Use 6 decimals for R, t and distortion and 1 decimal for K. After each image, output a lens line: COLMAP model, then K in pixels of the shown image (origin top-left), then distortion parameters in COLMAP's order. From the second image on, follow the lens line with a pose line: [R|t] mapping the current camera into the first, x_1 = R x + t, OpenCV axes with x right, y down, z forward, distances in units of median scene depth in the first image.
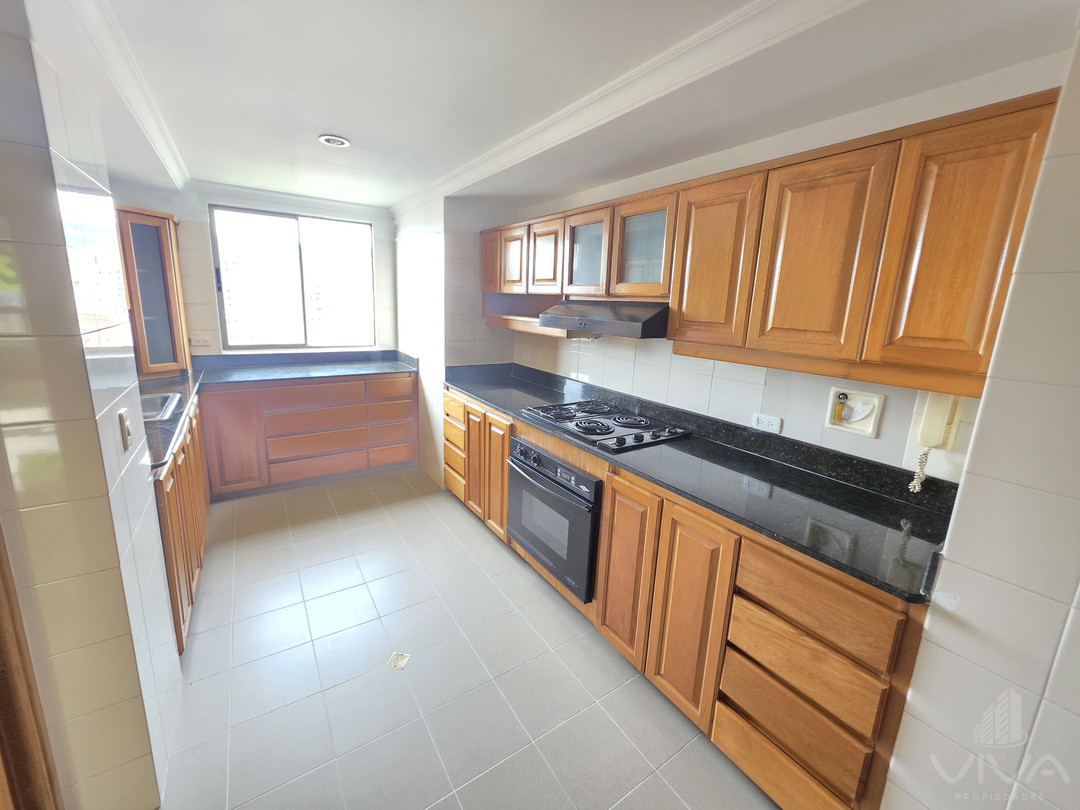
lens RADIAL K [[432.7, 0, 530.9], [0, 432.7, 391.1], [0, 0, 1]] dist [0.003941, -0.000559]
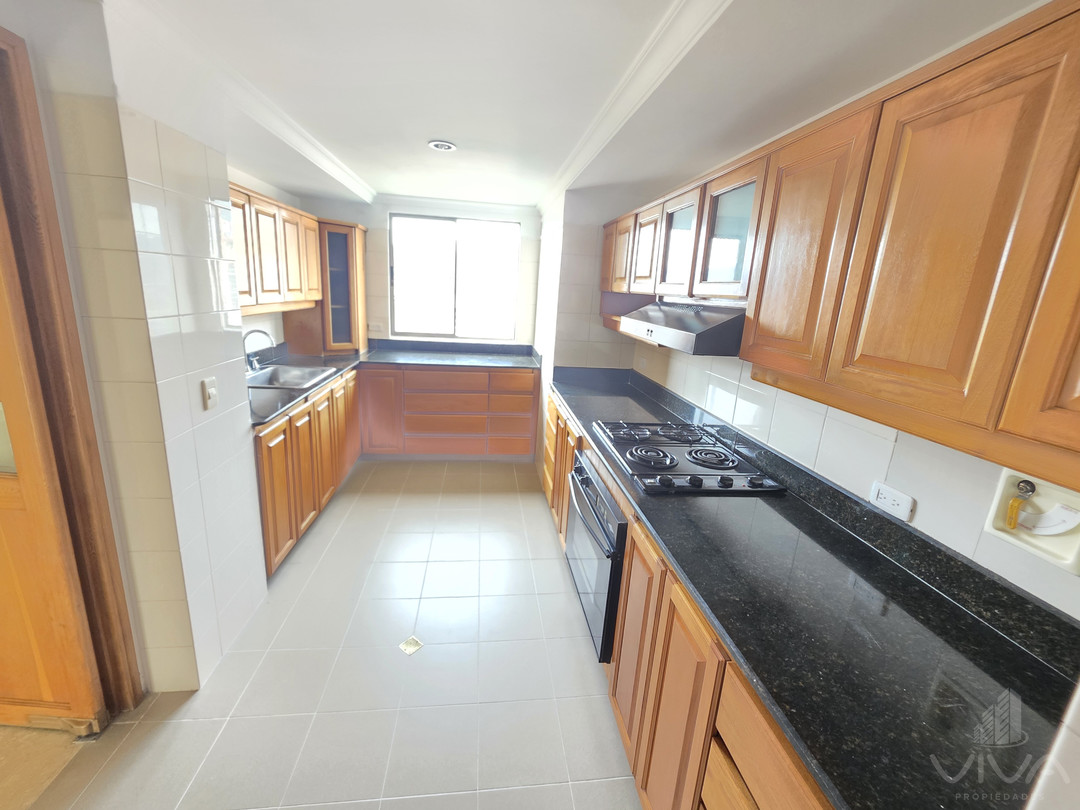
lens RADIAL K [[432.7, 0, 530.9], [0, 432.7, 391.1], [0, 0, 1]] dist [0.003941, -0.000559]
pose [[0.892941, 0.116792, -0.434759, 0.257421], [-0.113431, 0.992972, 0.033777, -0.038665], [0.435648, 0.019154, 0.899913, 0.142559]]
